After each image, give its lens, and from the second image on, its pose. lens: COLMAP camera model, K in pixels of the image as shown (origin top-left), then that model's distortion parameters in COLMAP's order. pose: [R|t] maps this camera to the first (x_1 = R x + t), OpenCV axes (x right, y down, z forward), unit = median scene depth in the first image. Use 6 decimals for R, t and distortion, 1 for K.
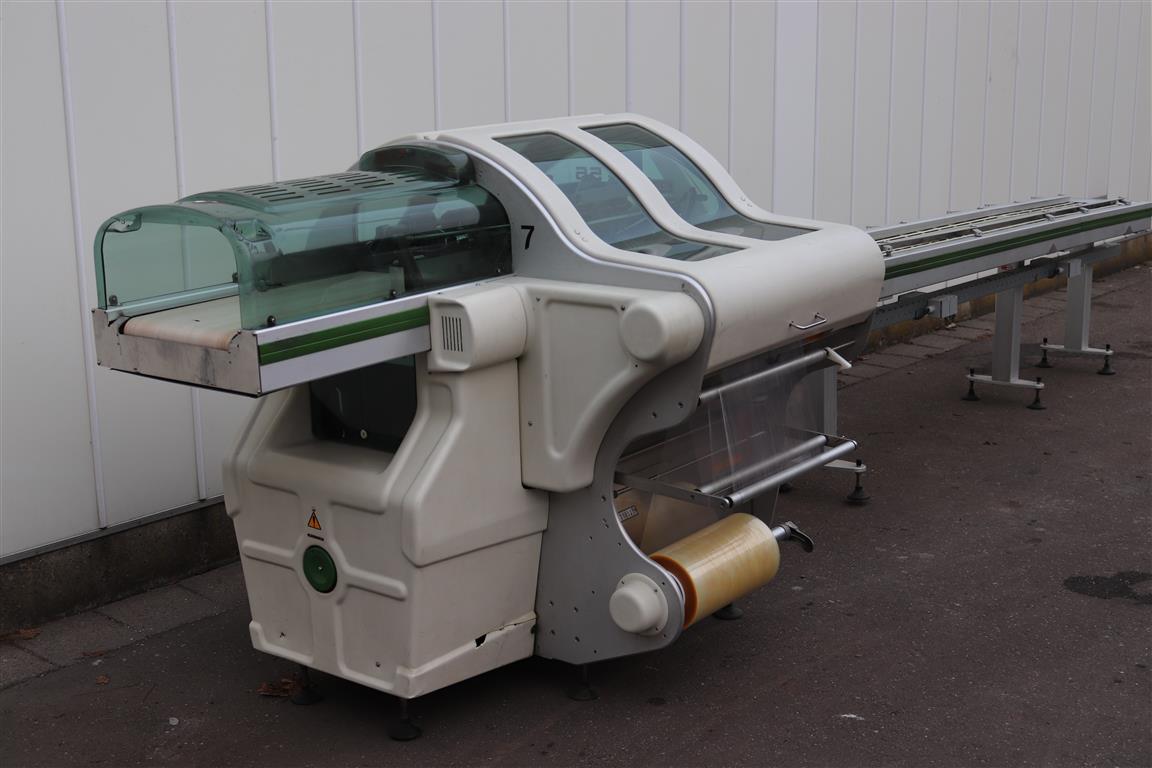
lens RADIAL K [[1565.8, 0, 576.0], [0, 1565.8, 384.0], [0, 0, 1]] dist [-0.069215, 0.059204]
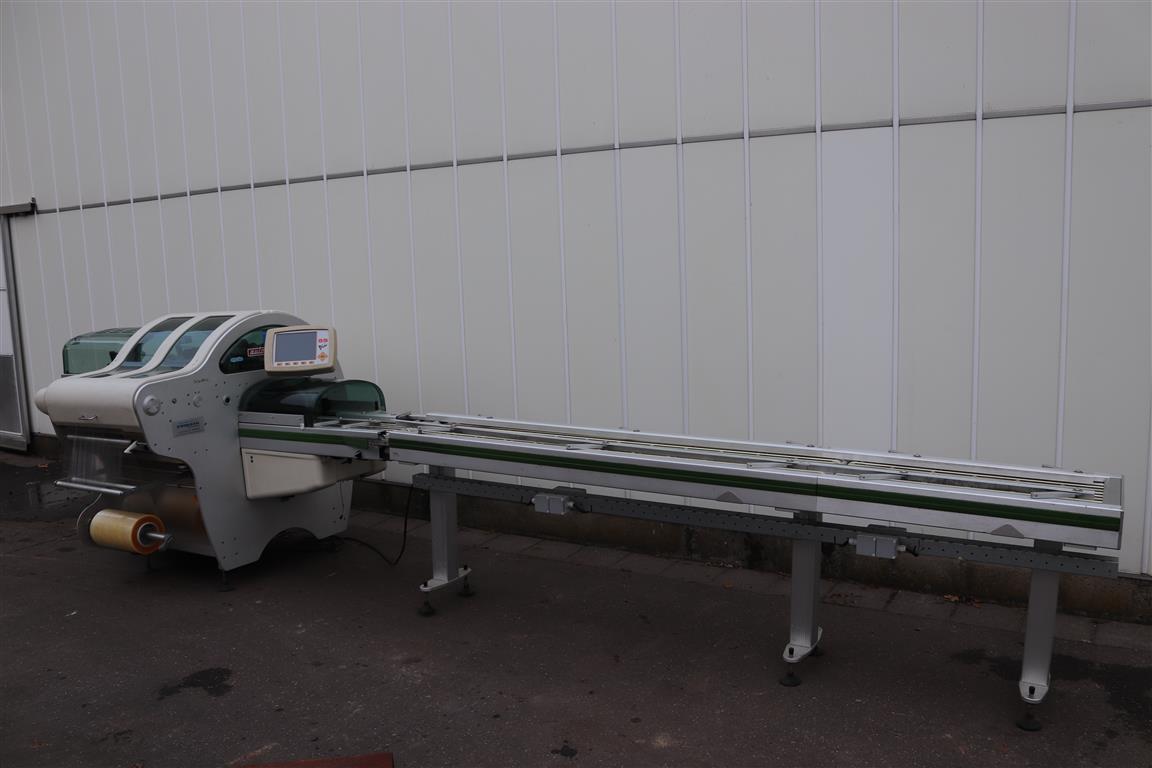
lens RADIAL K [[979.2, 0, 578.8], [0, 979.2, 398.6], [0, 0, 1]] dist [-0.165523, 0.149068]
pose [[0.134742, 0.158106, -0.978186, 1.190346], [-0.187107, 0.973488, 0.131574, -0.286188], [0.973055, 0.165297, 0.160752, 1.178615]]
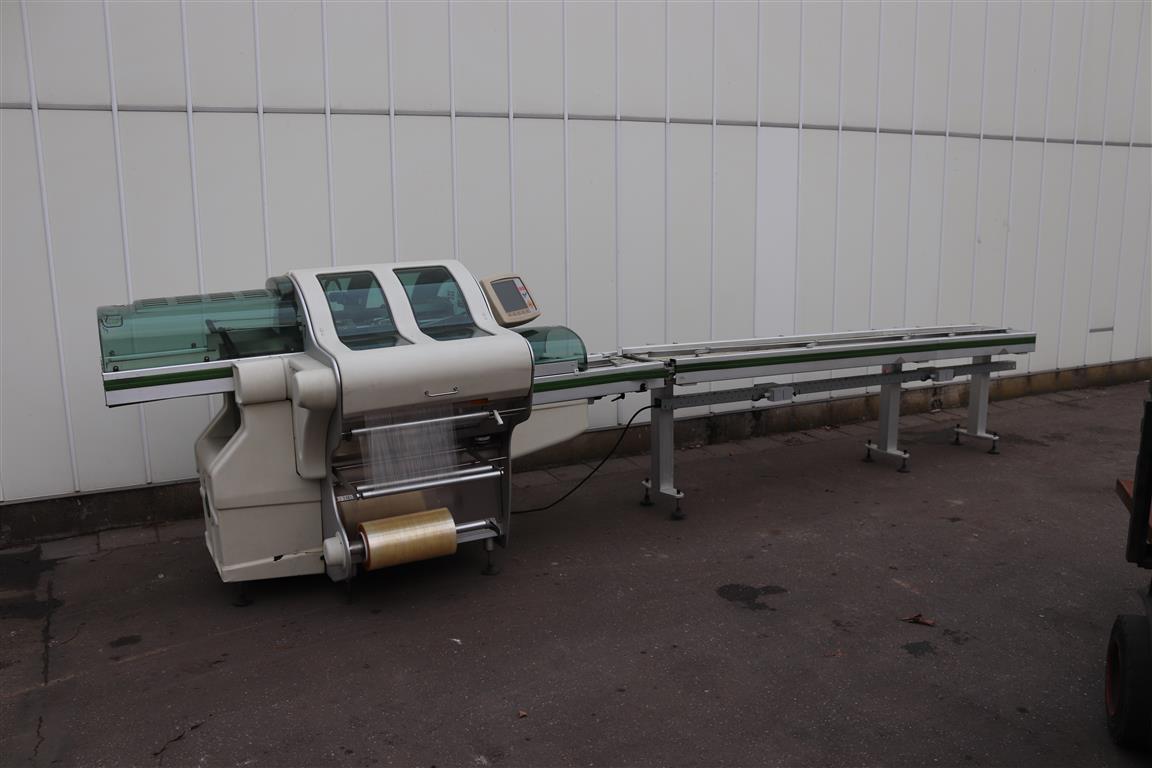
lens RADIAL K [[979.2, 0, 578.8], [0, 979.2, 398.6], [0, 0, 1]] dist [-0.165523, 0.149068]
pose [[0.915334, 0.080841, -0.394497, 0.558411], [-0.087900, 0.996129, 0.000179, -0.037994], [0.392984, 0.034512, 0.918897, 0.108437]]
